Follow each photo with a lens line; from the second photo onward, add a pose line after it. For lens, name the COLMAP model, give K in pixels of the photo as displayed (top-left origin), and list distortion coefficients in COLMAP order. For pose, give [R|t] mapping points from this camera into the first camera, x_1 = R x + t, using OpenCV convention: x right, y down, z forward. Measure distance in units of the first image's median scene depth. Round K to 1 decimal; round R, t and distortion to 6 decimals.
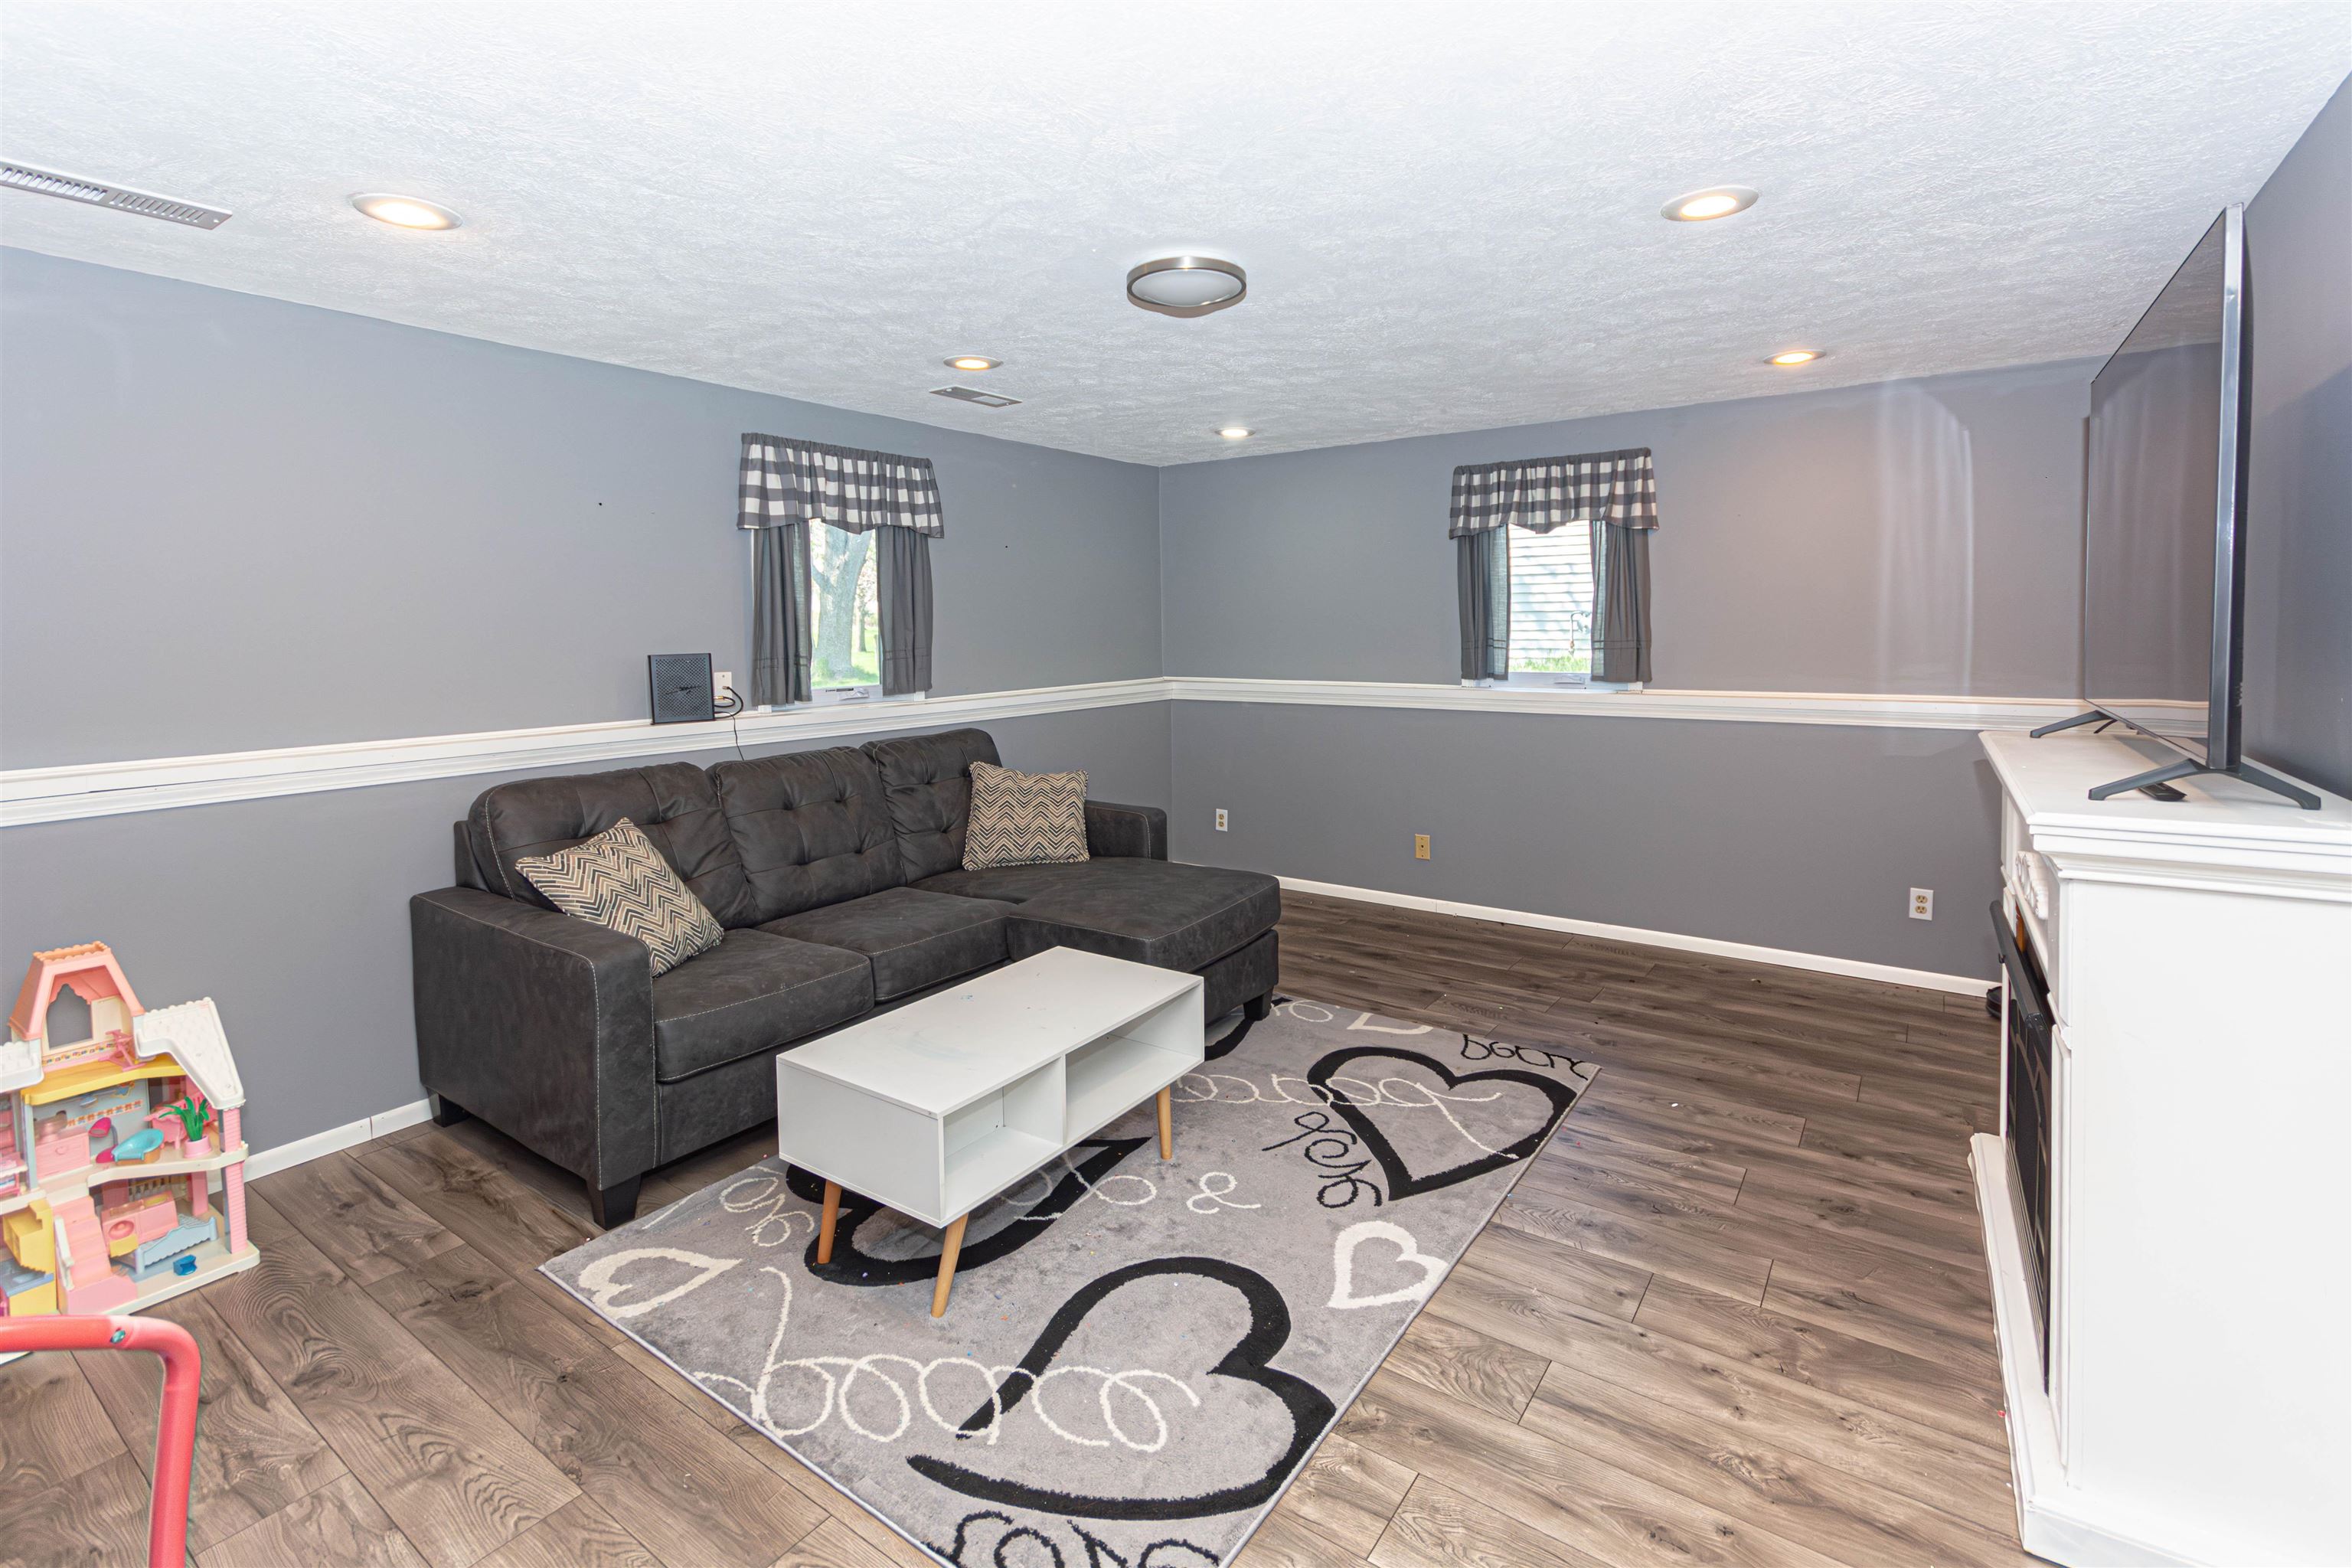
lens RADIAL K [[1085.5, 0, 1176.0], [0, 1085.5, 784.0], [0, 0, 1]] dist [0.002944, 0.000668]
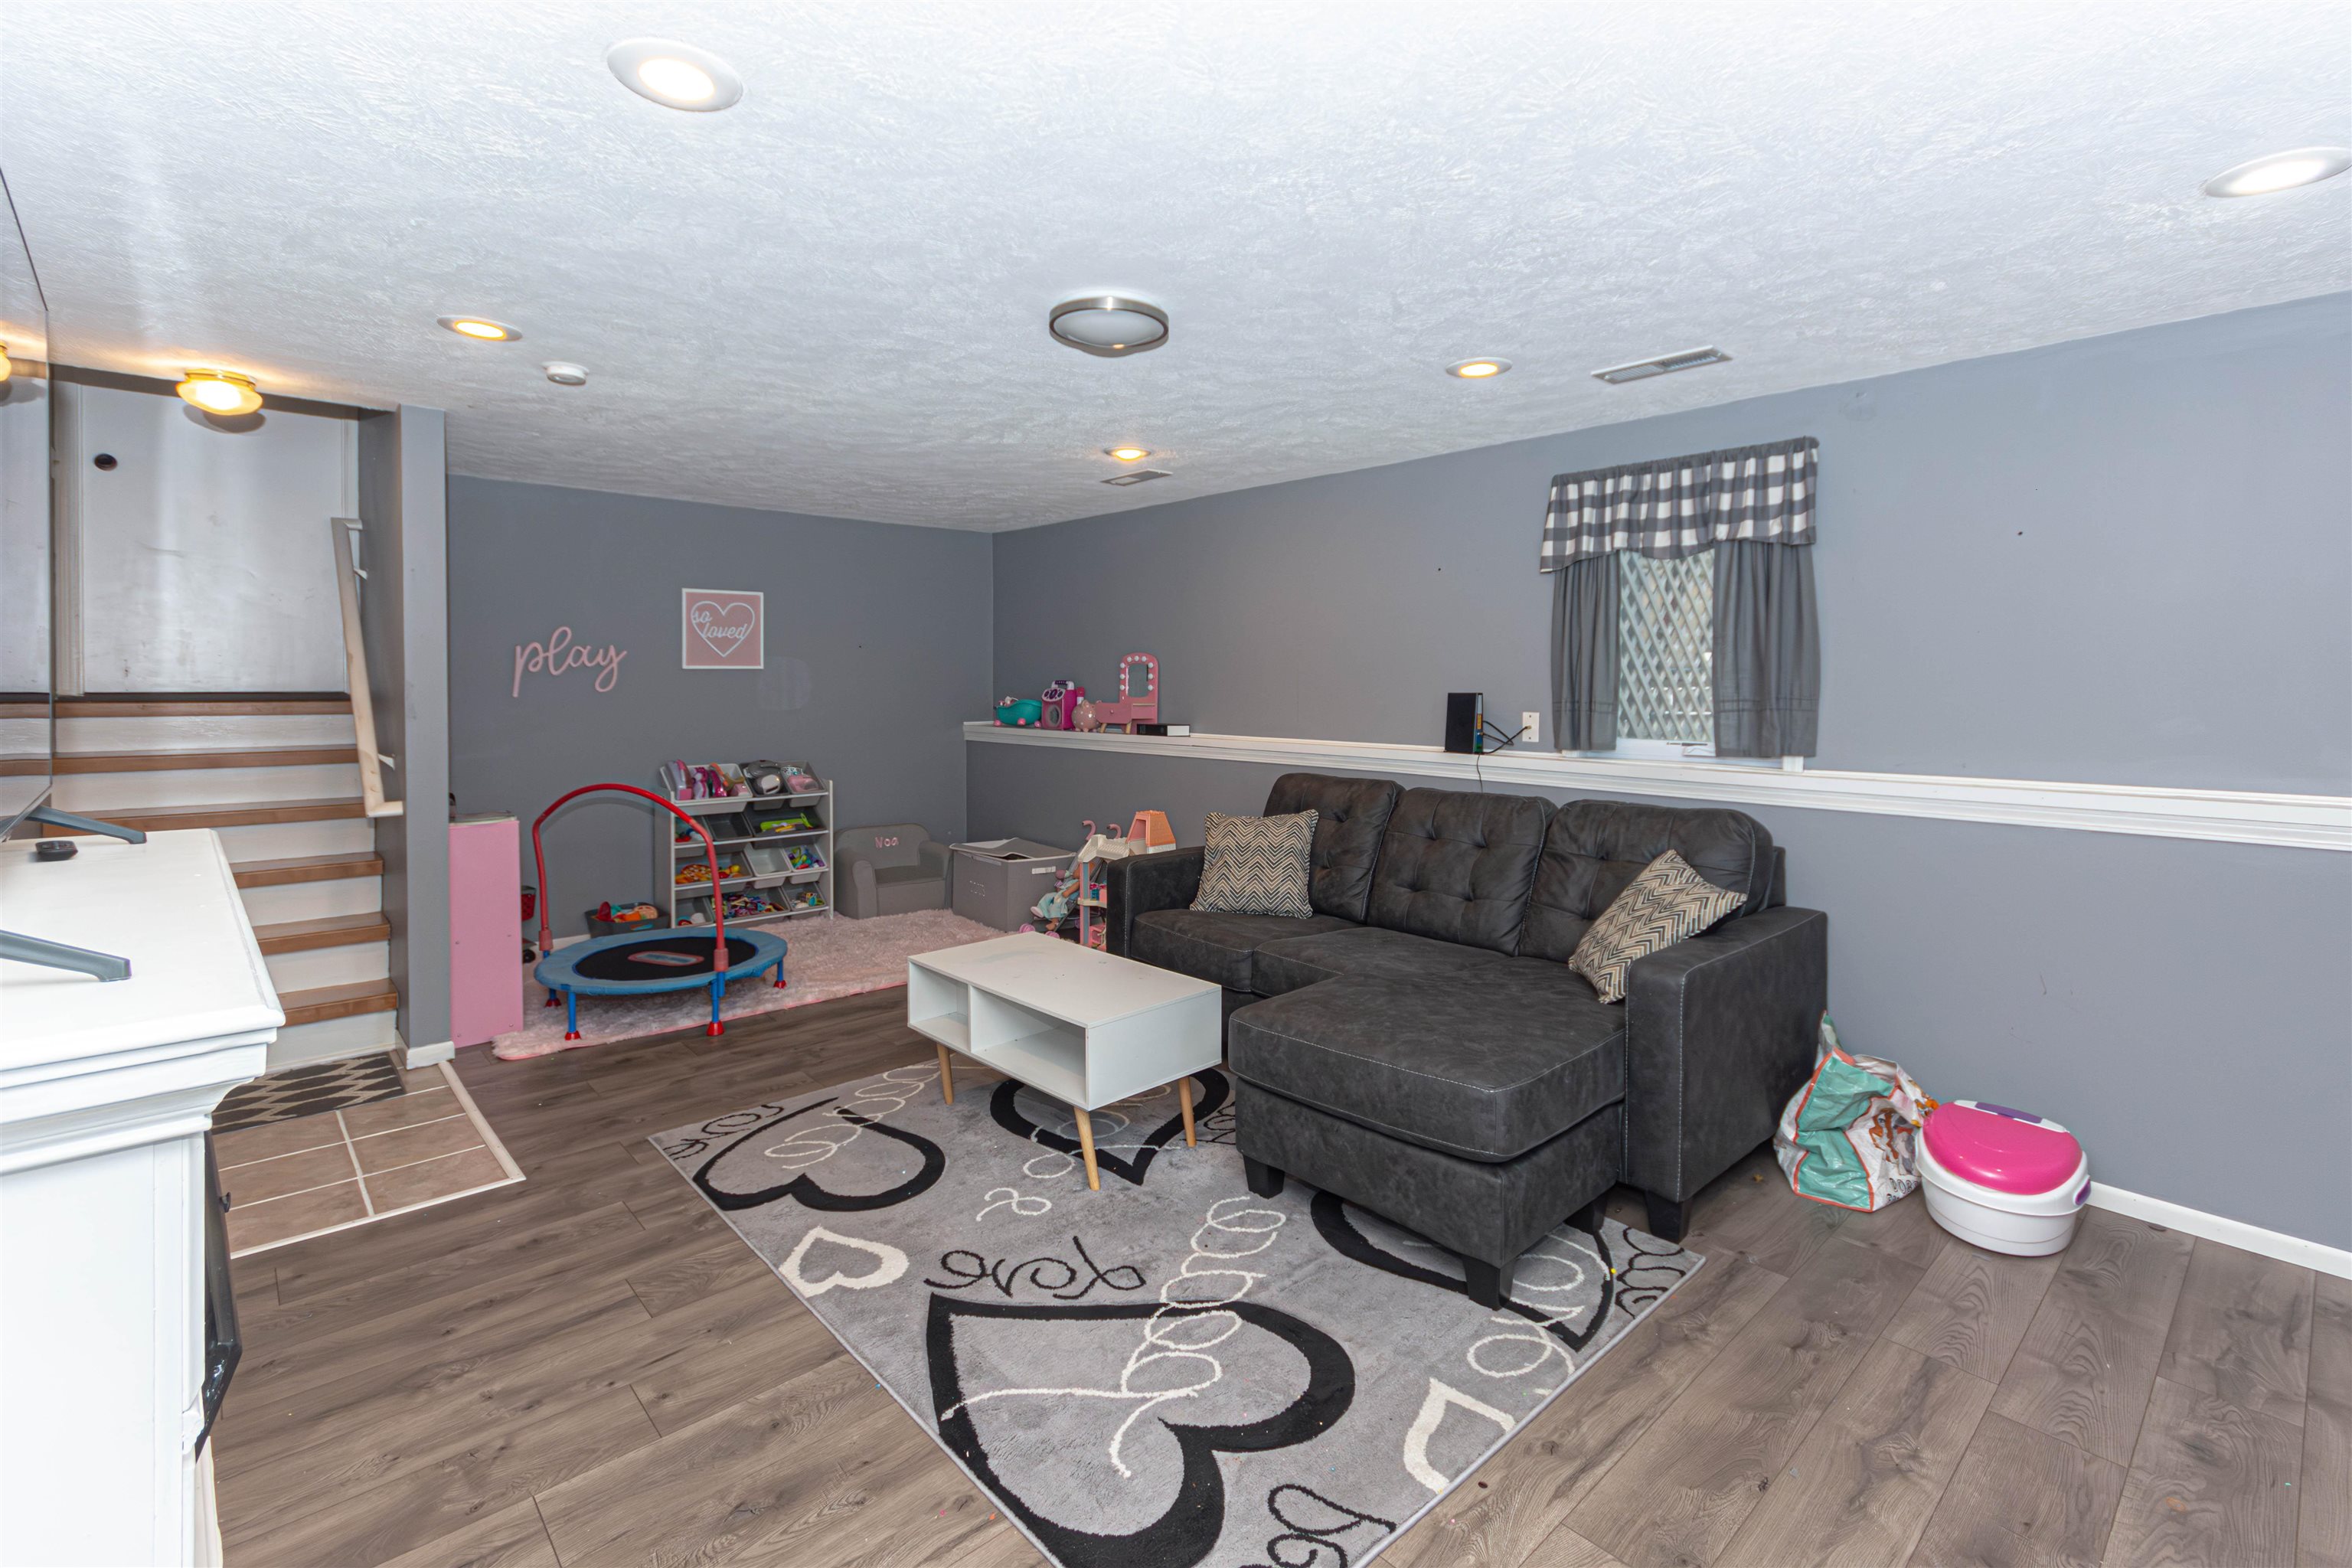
lens RADIAL K [[1024.8, 0, 1132.4], [0, 1024.8, 793.3], [0, 0, 1]] dist [0.000442, -0.000144]
pose [[-0.229645, 0.120245, -0.965818, 0.914152], [-0.140982, 0.977763, 0.155254, -0.182405], [0.963010, 0.171816, -0.207586, 1.231433]]
